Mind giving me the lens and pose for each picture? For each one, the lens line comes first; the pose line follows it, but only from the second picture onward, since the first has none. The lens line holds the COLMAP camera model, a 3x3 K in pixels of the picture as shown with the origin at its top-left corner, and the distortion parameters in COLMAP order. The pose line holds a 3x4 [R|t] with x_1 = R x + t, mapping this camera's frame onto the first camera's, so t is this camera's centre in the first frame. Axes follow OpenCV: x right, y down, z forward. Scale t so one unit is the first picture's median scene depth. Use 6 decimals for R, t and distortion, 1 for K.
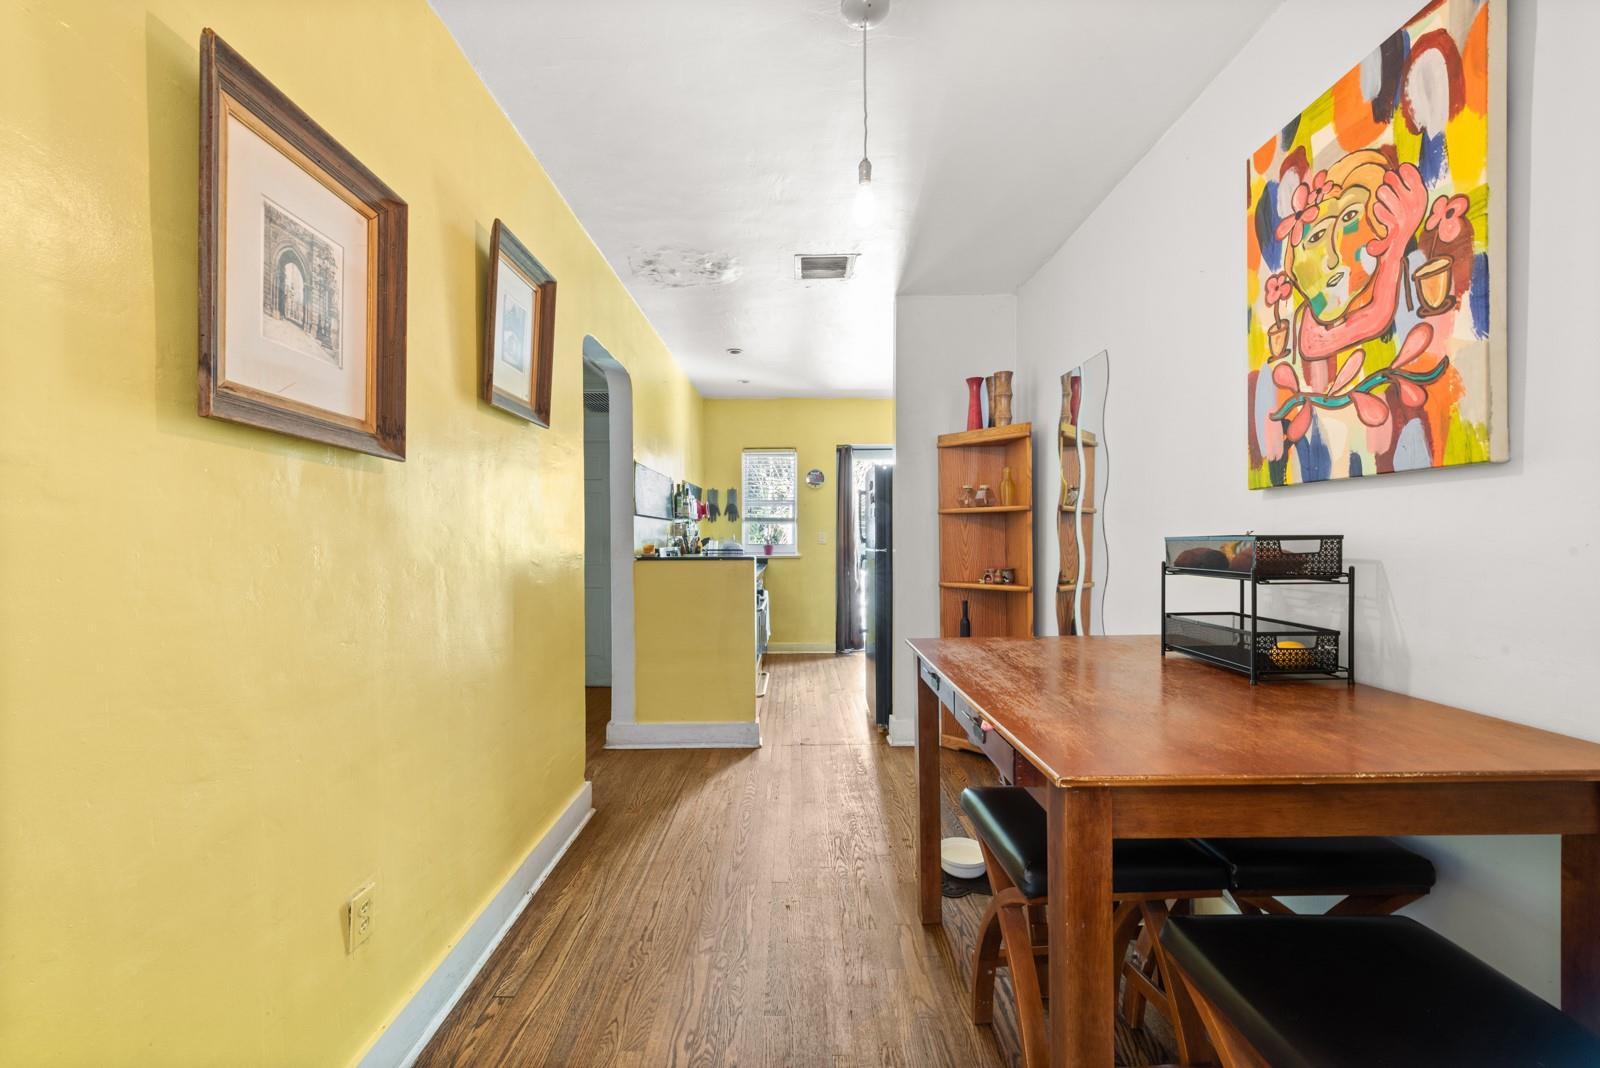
lens RADIAL K [[625.9, 0, 802.1], [0, 625.9, 539.9], [0, 0, 1]] dist [0.012290, -0.006344]
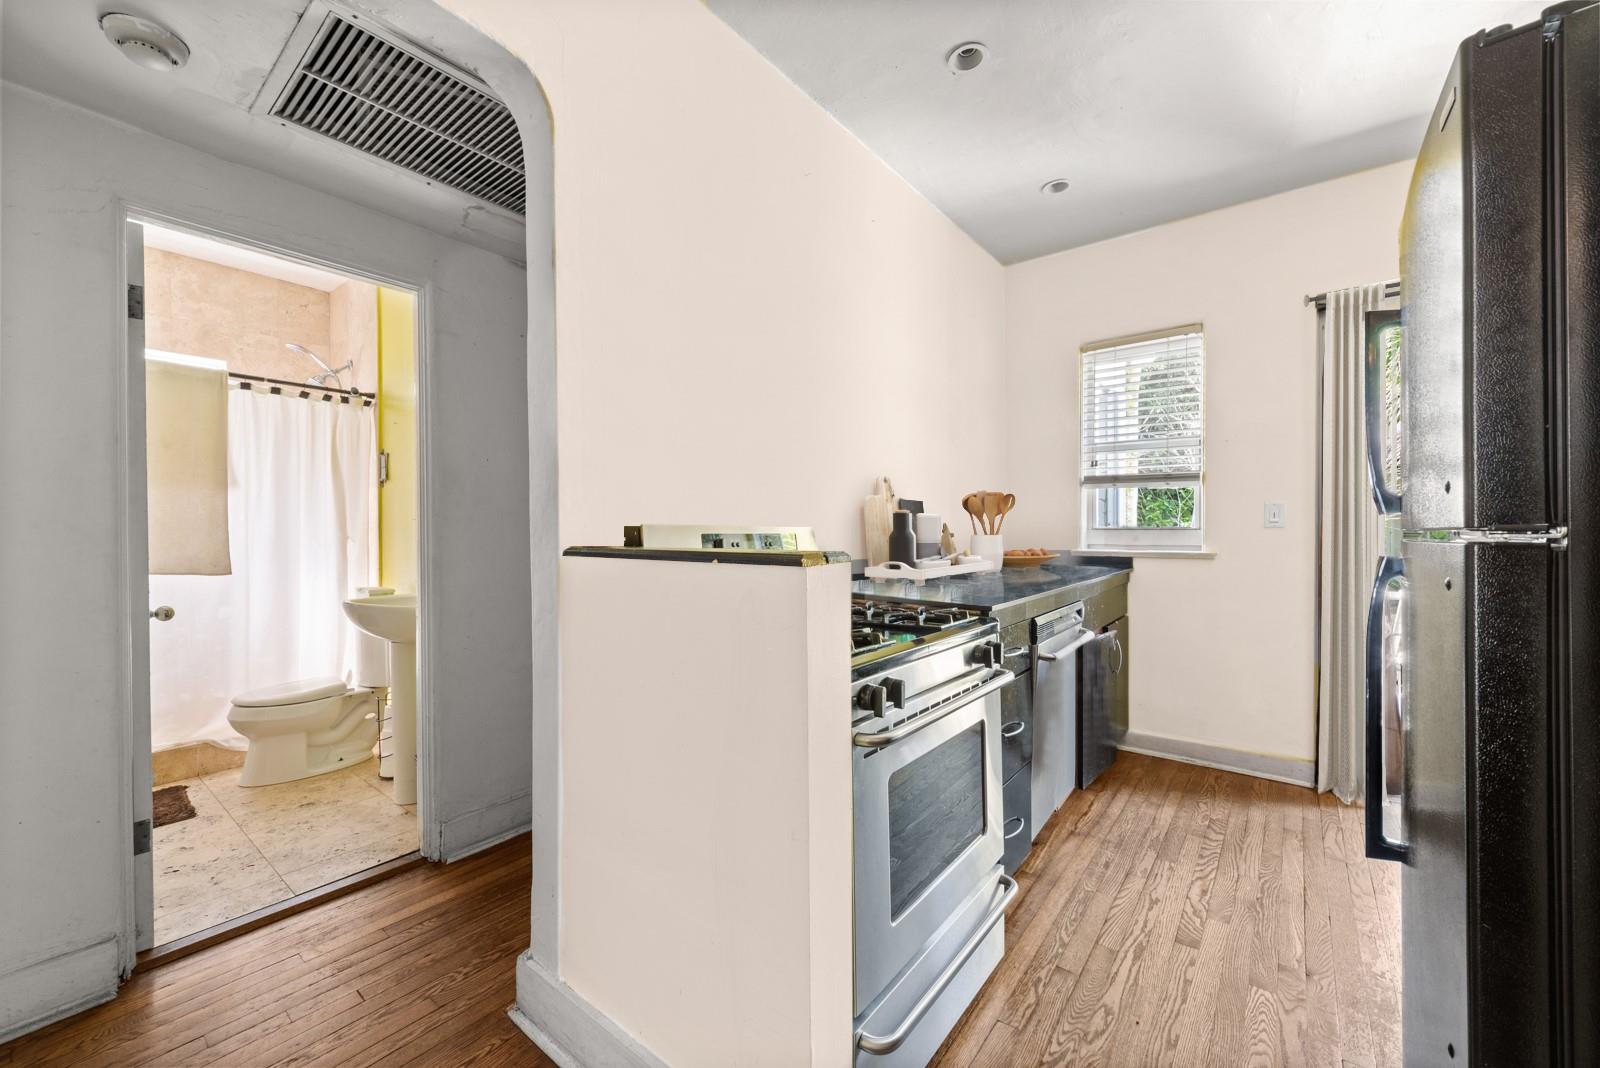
lens RADIAL K [[627.7, 0, 798.9], [0, 627.7, 525.2], [0, 0, 1]] dist [0.011195, -0.000152]
pose [[0.782581, 0.007125, -0.622507, 0.182950], [-0.011022, 0.999936, -0.002412, 0.031379], [0.622451, 0.008749, 0.782610, 1.706634]]
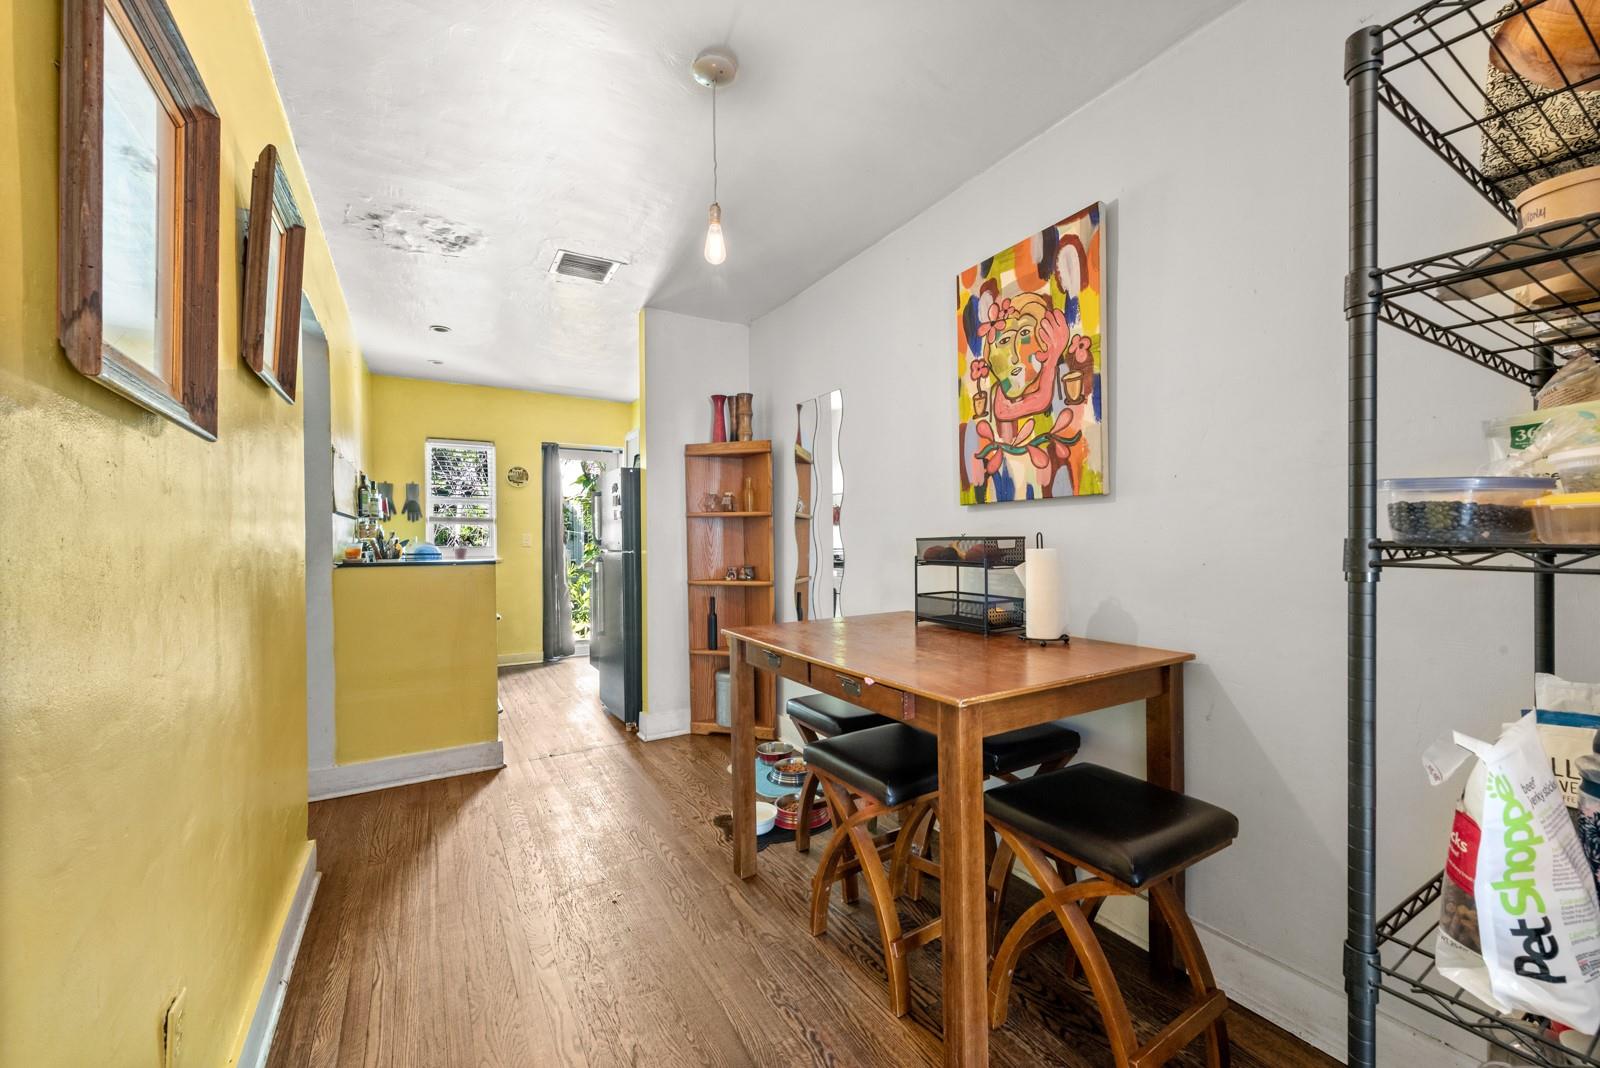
lens RADIAL K [[621.2, 0, 800.0], [0, 621.2, 534.0], [0, 0, 1]] dist [0.012908, -0.009141]
pose [[0.859841, 0.002932, 0.510553, -0.348025], [0.004010, 0.999914, -0.012495, 0.002751], [-0.510546, 0.012791, 0.859756, -0.034250]]
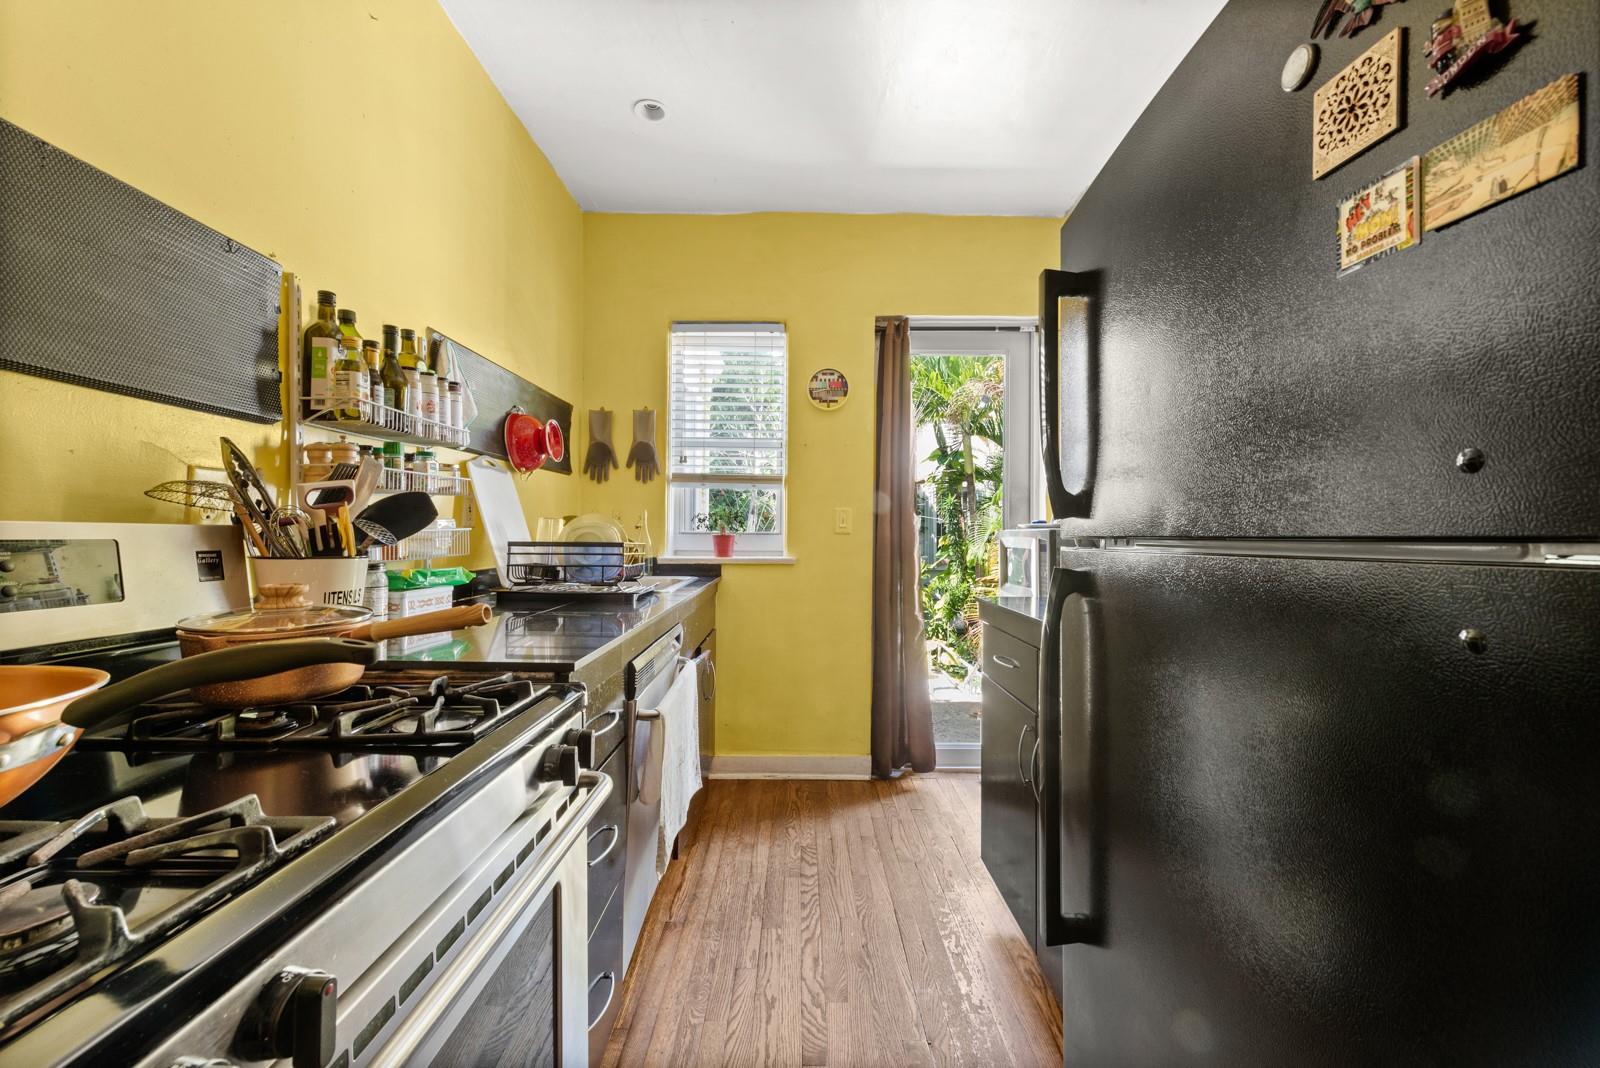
lens RADIAL K [[627.7, 0, 798.9], [0, 627.7, 525.2], [0, 0, 1]] dist [0.011195, -0.000152]
pose [[0.999841, 0.016808, -0.005926, 0.013944], [-0.016904, 0.999718, -0.016681, 0.029468], [0.005644, 0.016779, 0.999843, 2.088058]]
